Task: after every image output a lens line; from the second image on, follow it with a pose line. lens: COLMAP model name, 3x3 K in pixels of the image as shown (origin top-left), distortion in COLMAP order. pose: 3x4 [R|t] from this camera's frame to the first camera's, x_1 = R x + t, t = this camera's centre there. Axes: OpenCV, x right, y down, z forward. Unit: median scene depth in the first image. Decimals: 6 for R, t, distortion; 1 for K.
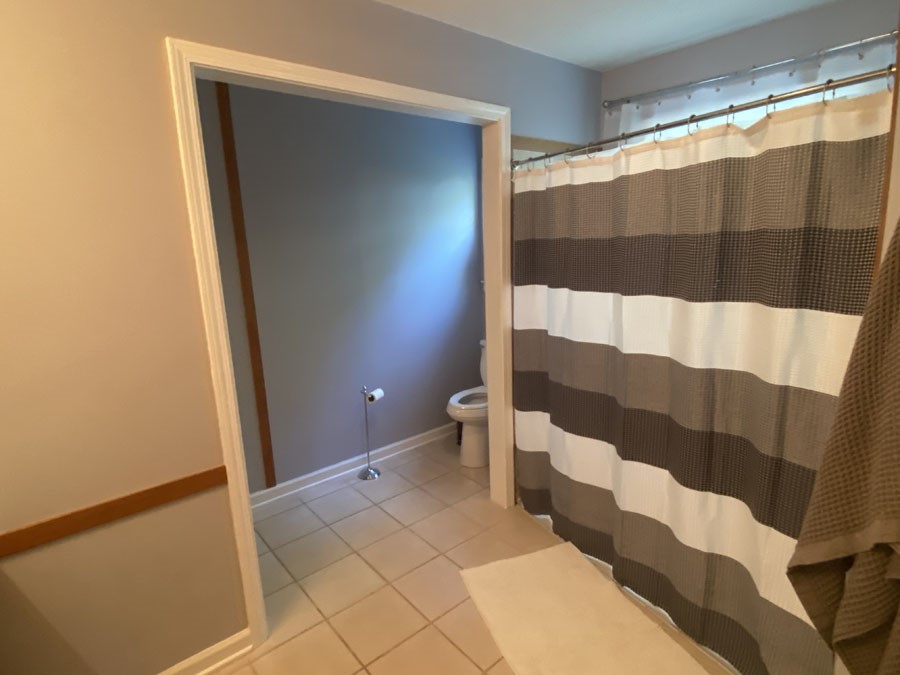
lens RADIAL K [[470.6, 0, 449.8], [0, 470.6, 325.7], [0, 0, 1]] dist [-0.077088, 0.001072]
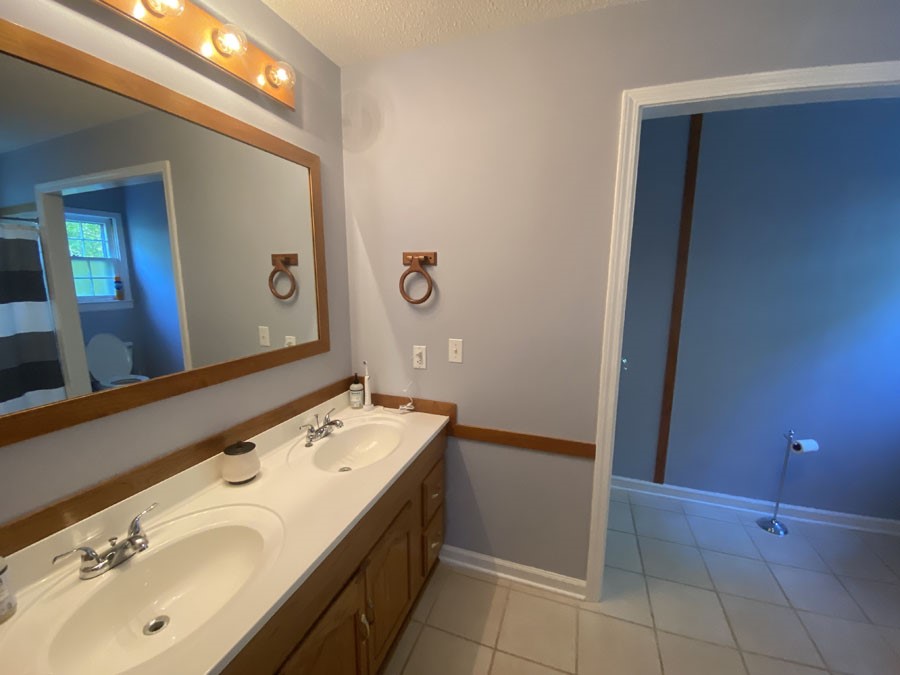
lens RADIAL K [[372.9, 0, 450.0], [0, 372.9, 337.5], [0, 0, 1]] dist [0.050525, -0.029531]
pose [[0.497022, 0.188154, -0.847093, 0.076105], [-0.172800, 0.978118, 0.115869, -0.015007], [0.850358, 0.088788, 0.518659, 0.065820]]
